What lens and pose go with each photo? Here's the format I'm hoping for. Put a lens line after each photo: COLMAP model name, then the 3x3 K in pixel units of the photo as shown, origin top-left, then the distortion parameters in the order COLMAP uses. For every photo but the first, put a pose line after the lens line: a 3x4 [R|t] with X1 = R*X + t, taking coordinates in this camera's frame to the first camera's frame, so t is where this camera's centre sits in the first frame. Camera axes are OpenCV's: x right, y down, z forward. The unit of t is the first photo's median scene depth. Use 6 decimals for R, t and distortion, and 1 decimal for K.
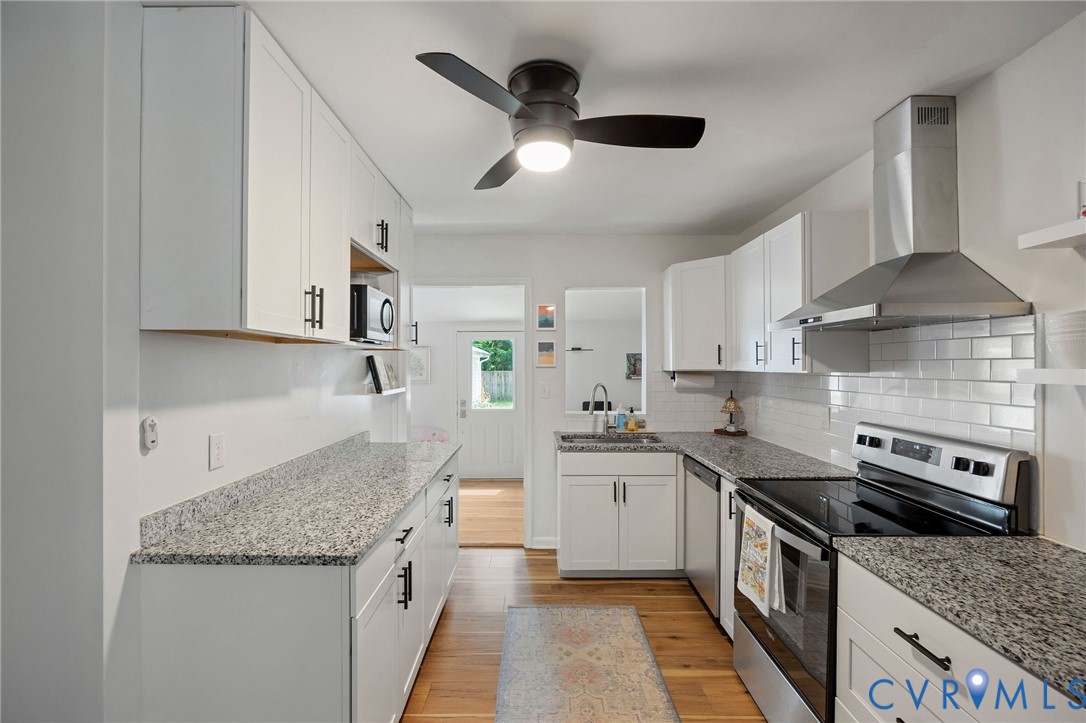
lens RADIAL K [[489.3, 0, 537.1], [0, 489.3, 367.4], [0, 0, 1]] dist [-0.009663, 0.000568]
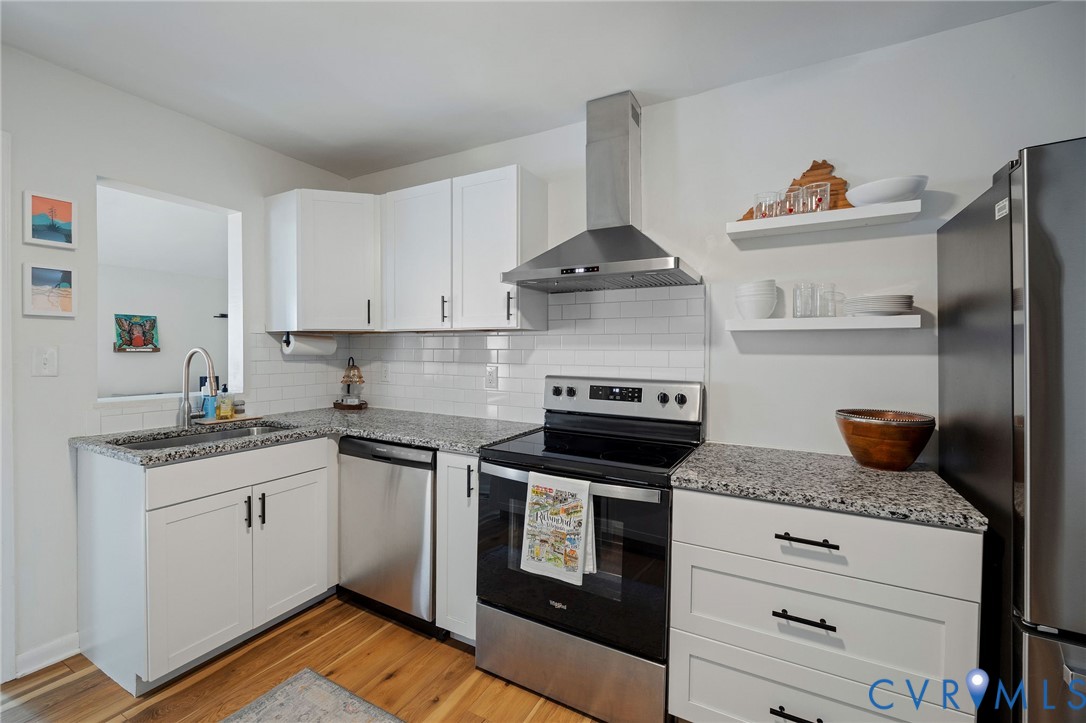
lens RADIAL K [[468.2, 0, 529.0], [0, 468.2, 355.5], [0, 0, 1]] dist [-0.010248, 0.000085]
pose [[0.488495, -0.006973, 0.872539, -0.280463], [-0.003047, 0.999948, 0.009697, 0.058911], [-0.872561, -0.007395, 0.488449, 0.544140]]
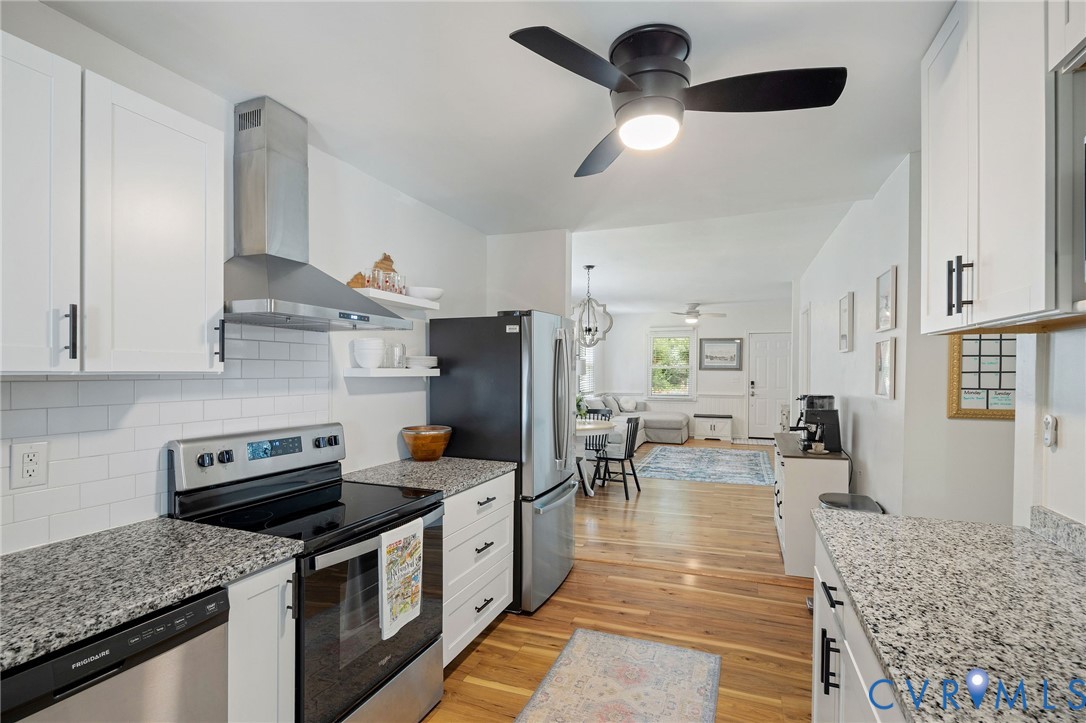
lens RADIAL K [[515.6, 0, 525.8], [0, 515.6, 380.6], [0, 0, 1]] dist [-0.014267, -0.000026]
pose [[-0.922428, -0.010704, 0.386020, -0.115000], [-0.003078, 0.999788, 0.020369, 0.004279], [-0.386156, 0.017601, -0.922265, 1.563228]]
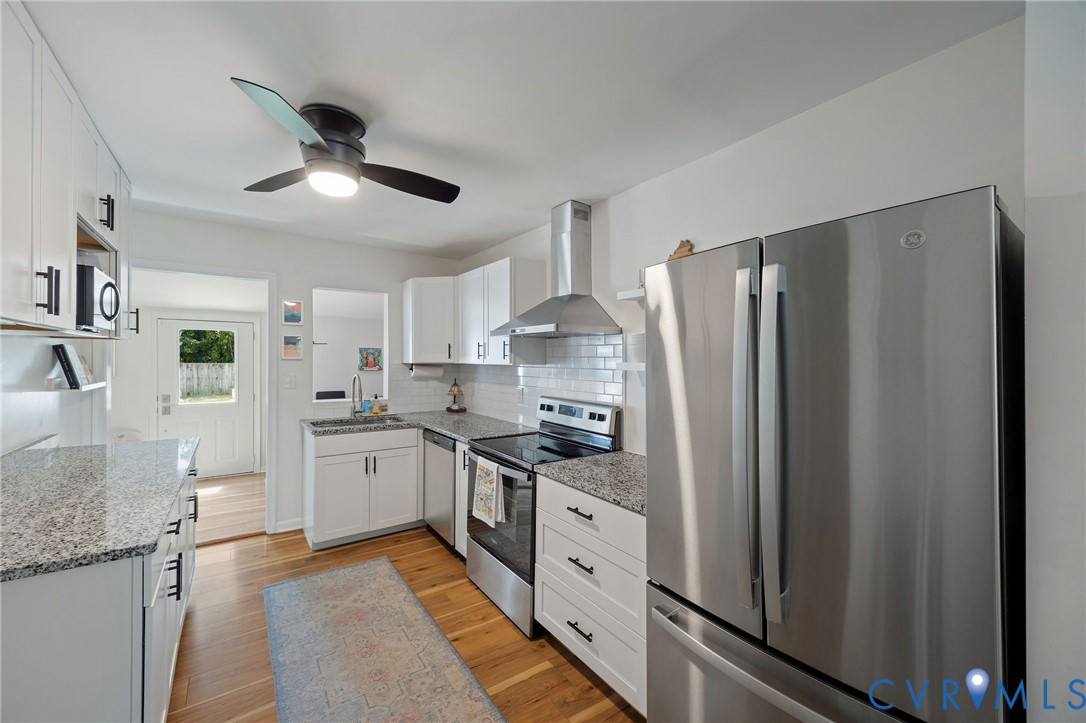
lens RADIAL K [[427.6, 0, 540.7], [0, 427.6, 363.7], [0, 0, 1]] dist [0.008943, -0.000118]
pose [[0.812908, 0.001502, 0.582390, -0.146899], [-0.006048, 0.999965, 0.005862, -0.000509], [-0.582360, -0.008287, 0.812888, -0.123193]]
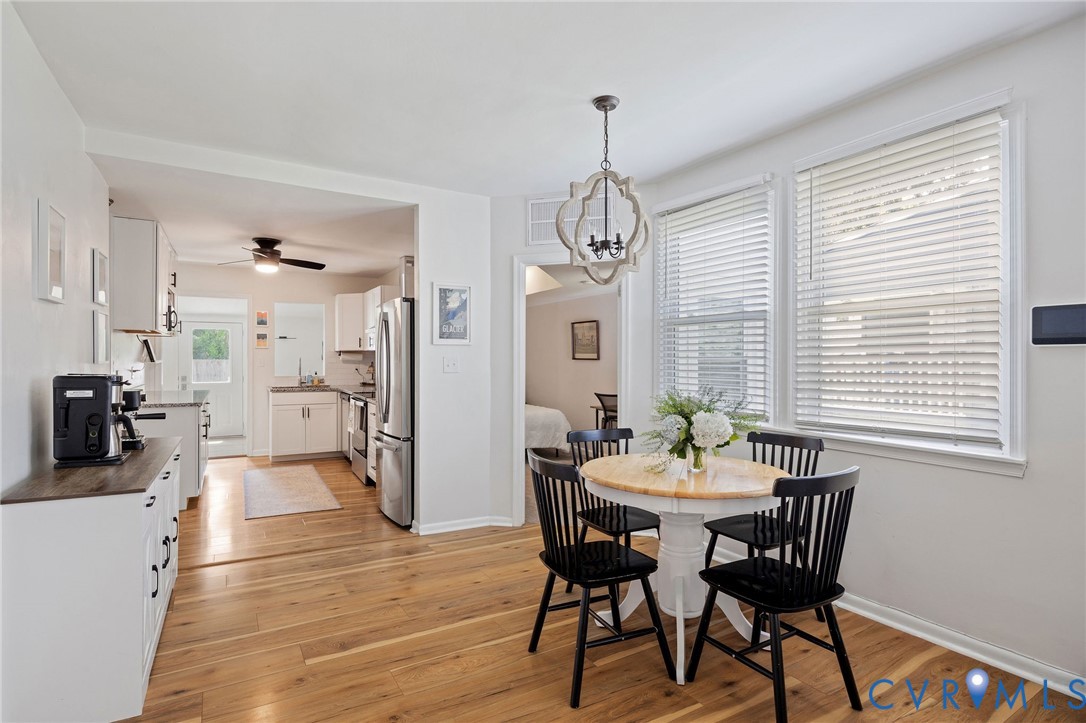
lens RADIAL K [[549.2, 0, 543.0], [0, 549.2, 361.5], [0, 0, 1]] dist [-0.001152, -0.000040]
pose [[0.869641, -0.000270, 0.493685, -0.127139], [-0.002292, 0.999987, 0.004585, 0.058245], [-0.493680, -0.005119, 0.869629, -1.957151]]
